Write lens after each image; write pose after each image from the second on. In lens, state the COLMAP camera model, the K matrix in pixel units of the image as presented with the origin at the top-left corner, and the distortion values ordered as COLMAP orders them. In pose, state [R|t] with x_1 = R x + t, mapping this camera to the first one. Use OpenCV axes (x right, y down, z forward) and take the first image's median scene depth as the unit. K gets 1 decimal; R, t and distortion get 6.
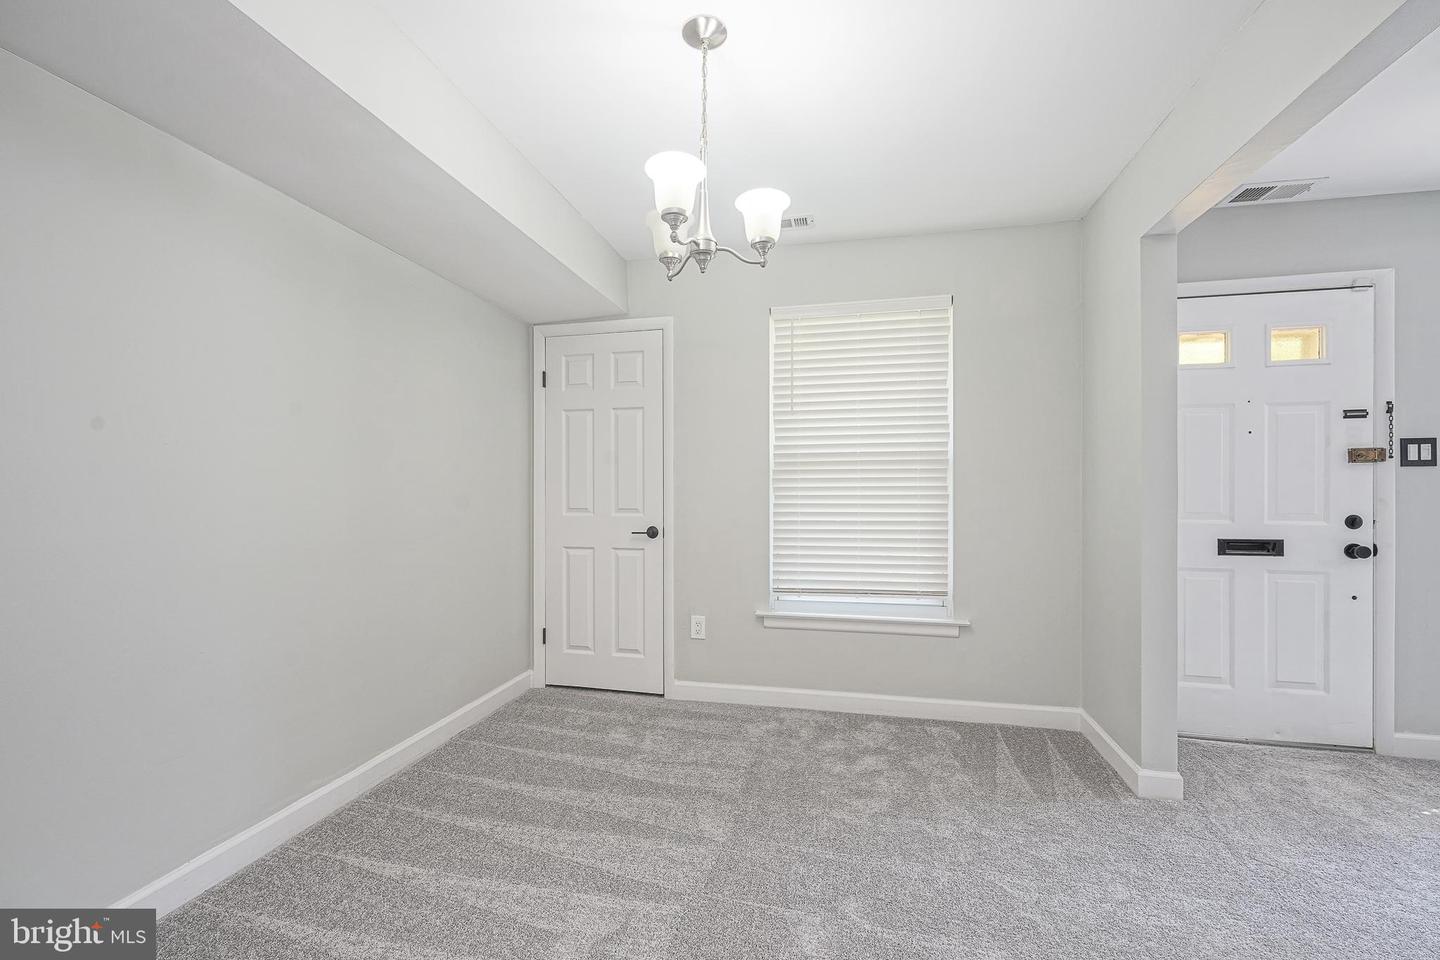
lens RADIAL K [[583.8, 0, 716.1], [0, 583.8, 491.0], [0, 0, 1]] dist [-0.002602, 0.002133]
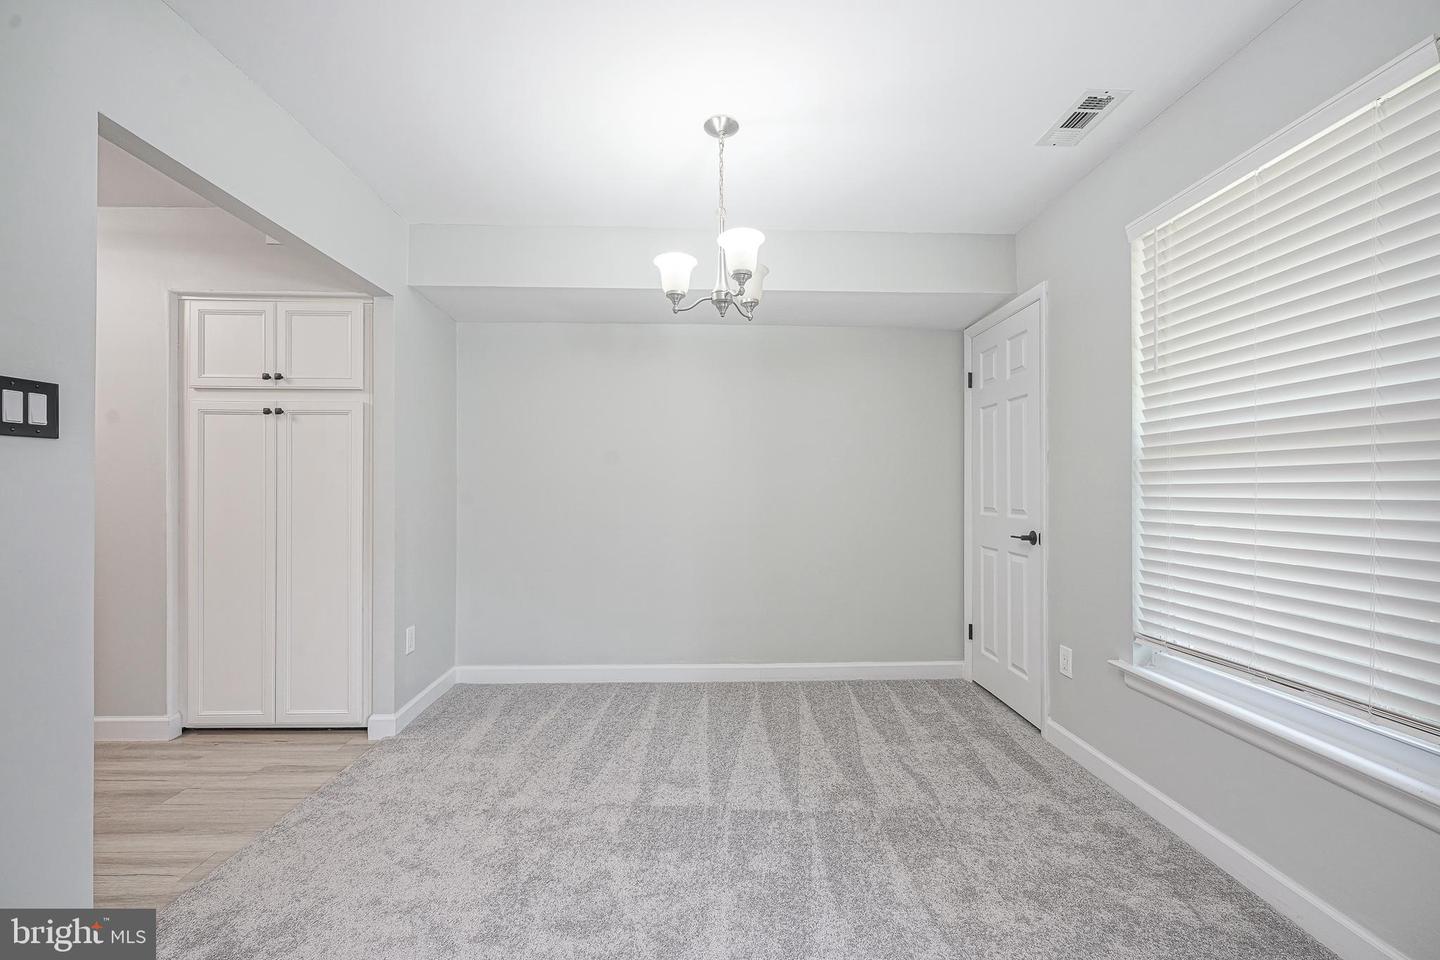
lens RADIAL K [[583.8, 0, 730.1], [0, 583.8, 488.6], [0, 0, 1]] dist [-0.002602, 0.002133]
pose [[0.254920, 0.001872, -0.966960, 0.681220], [0.000884, 0.999997, 0.002170, -0.004359], [0.966962, -0.001408, 0.254917, 0.389569]]
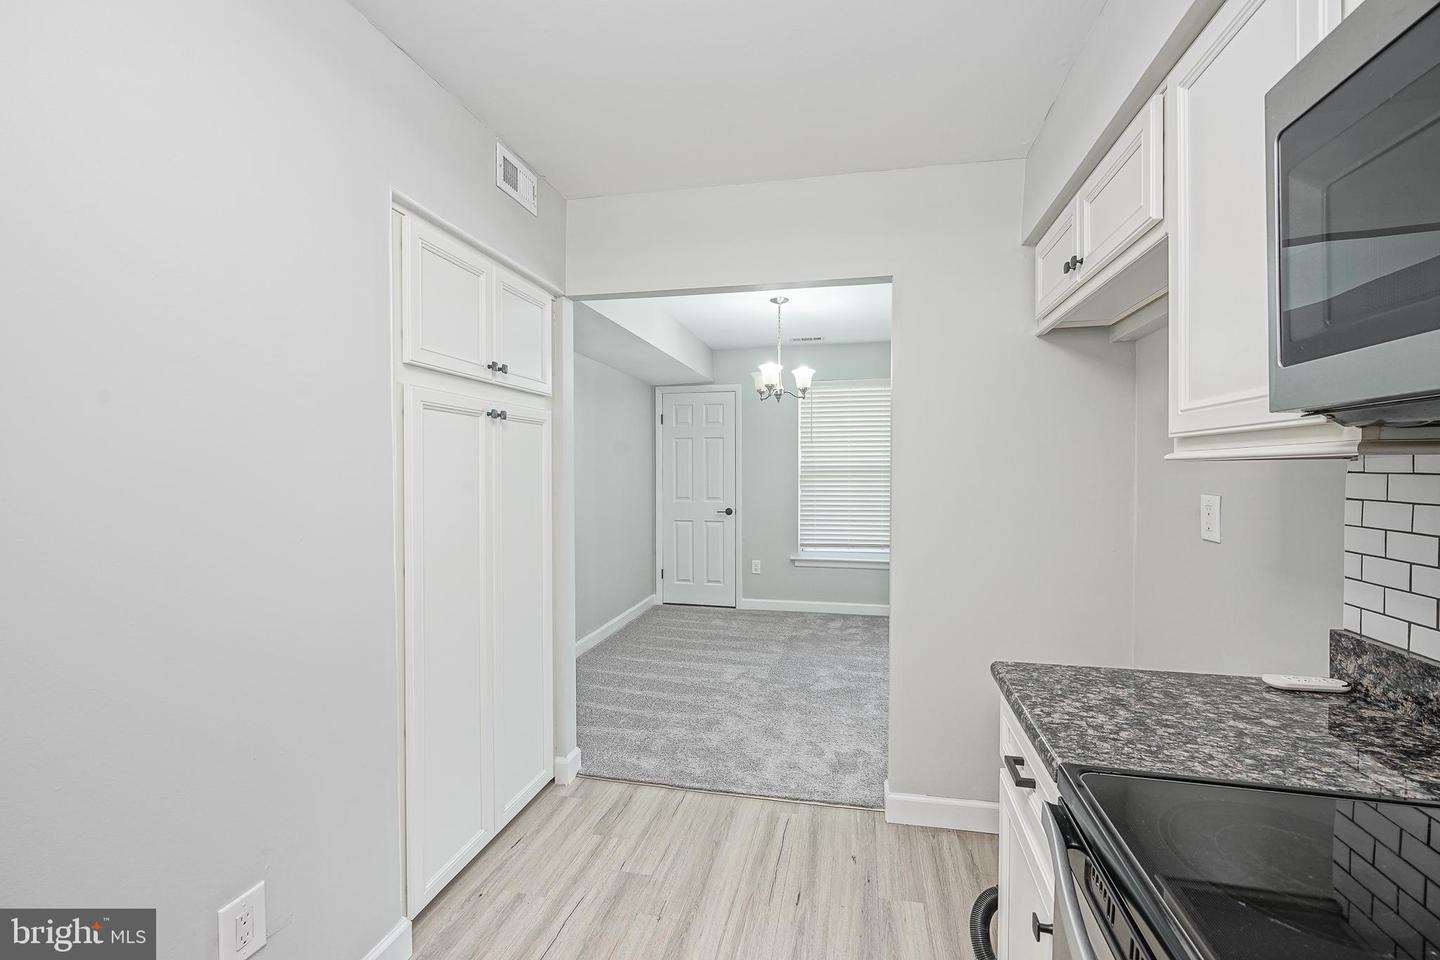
lens RADIAL K [[583.8, 0, 733.2], [0, 583.8, 479.9], [0, 0, 1]] dist [-0.002602, 0.002133]
pose [[0.999865, -0.000311, 0.016452, -0.138738], [-0.000038, 0.999774, 0.021238, -0.063768], [-0.016455, -0.021235, 0.999639, -0.774437]]
